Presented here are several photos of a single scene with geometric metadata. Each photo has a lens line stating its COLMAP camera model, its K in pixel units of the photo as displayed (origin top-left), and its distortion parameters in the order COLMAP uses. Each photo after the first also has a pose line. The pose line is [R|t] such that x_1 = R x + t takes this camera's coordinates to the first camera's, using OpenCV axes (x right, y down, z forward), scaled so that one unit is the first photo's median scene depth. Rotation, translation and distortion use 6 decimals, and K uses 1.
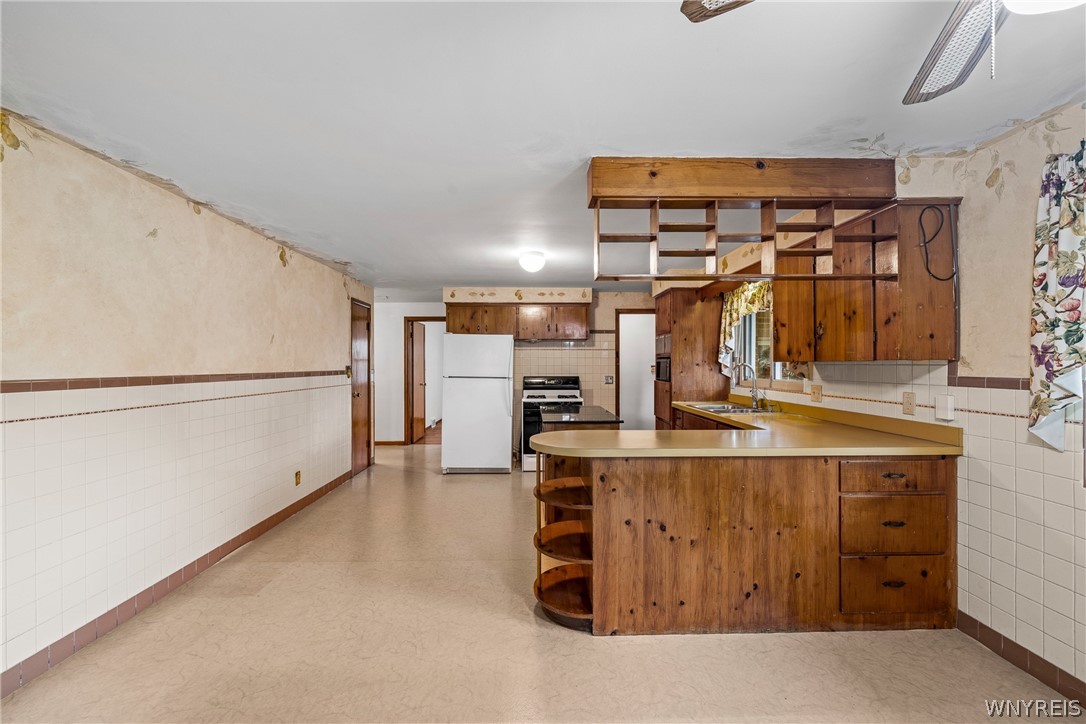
lens RADIAL K [[456.8, 0, 543.0], [0, 456.8, 362.0], [0, 0, 1]] dist [0.000186, 0.000062]
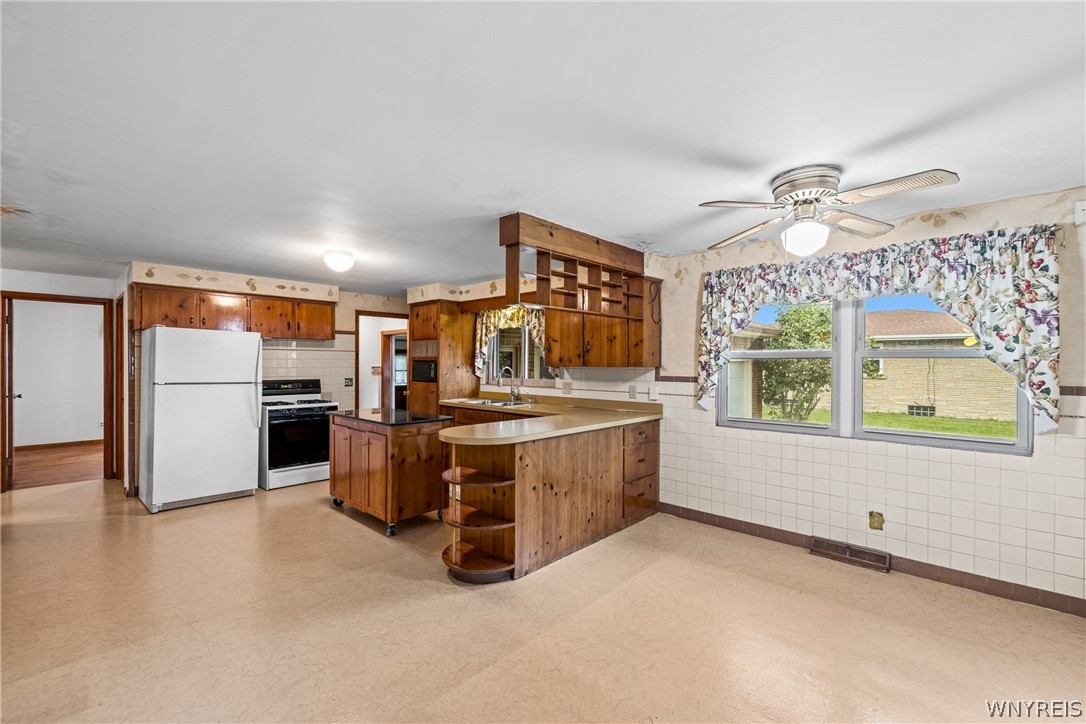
lens RADIAL K [[466.7, 0, 543.0], [0, 466.7, 362.0], [0, 0, 1]] dist [0.000482, 0.000045]
pose [[0.698425, 0.005851, 0.715659, -0.776038], [-0.008695, 0.999962, 0.000310, -0.021474], [-0.715630, -0.006439, 0.698450, 0.020750]]
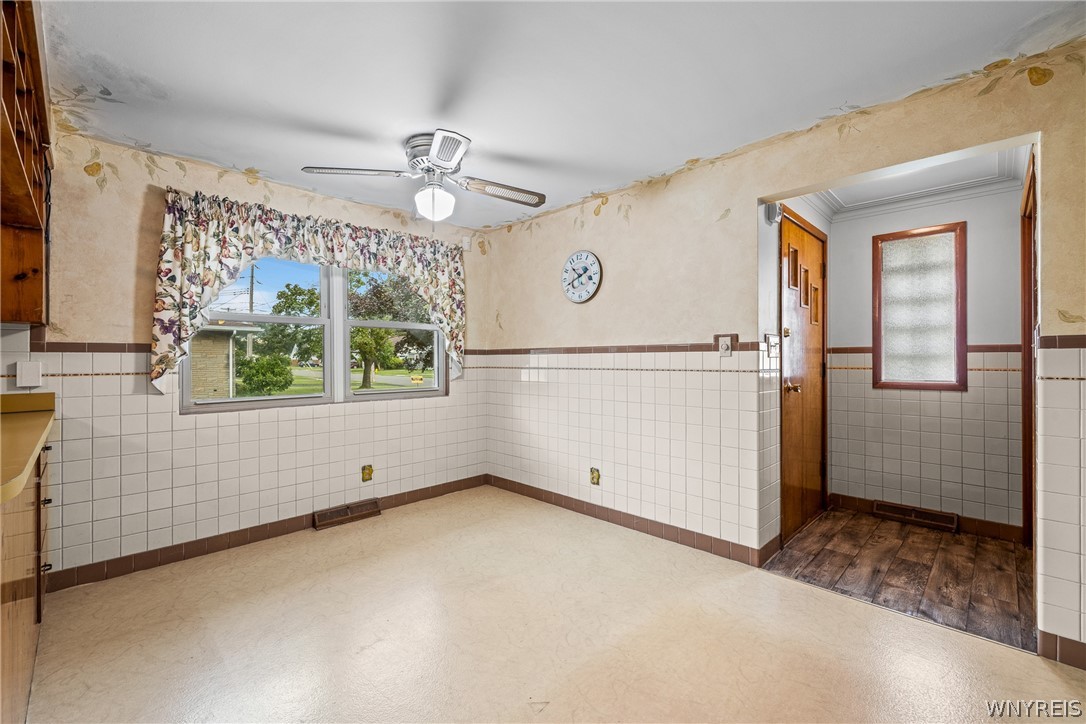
lens RADIAL K [[456.7, 0, 546.7], [0, 456.7, 355.4], [0, 0, 1]] dist [0.001297, 0.000198]
pose [[-0.700154, 0.009719, 0.713926, -0.579621], [0.001069, 0.999920, -0.012564, 0.074455], [-0.713991, -0.008034, -0.700108, 0.918863]]
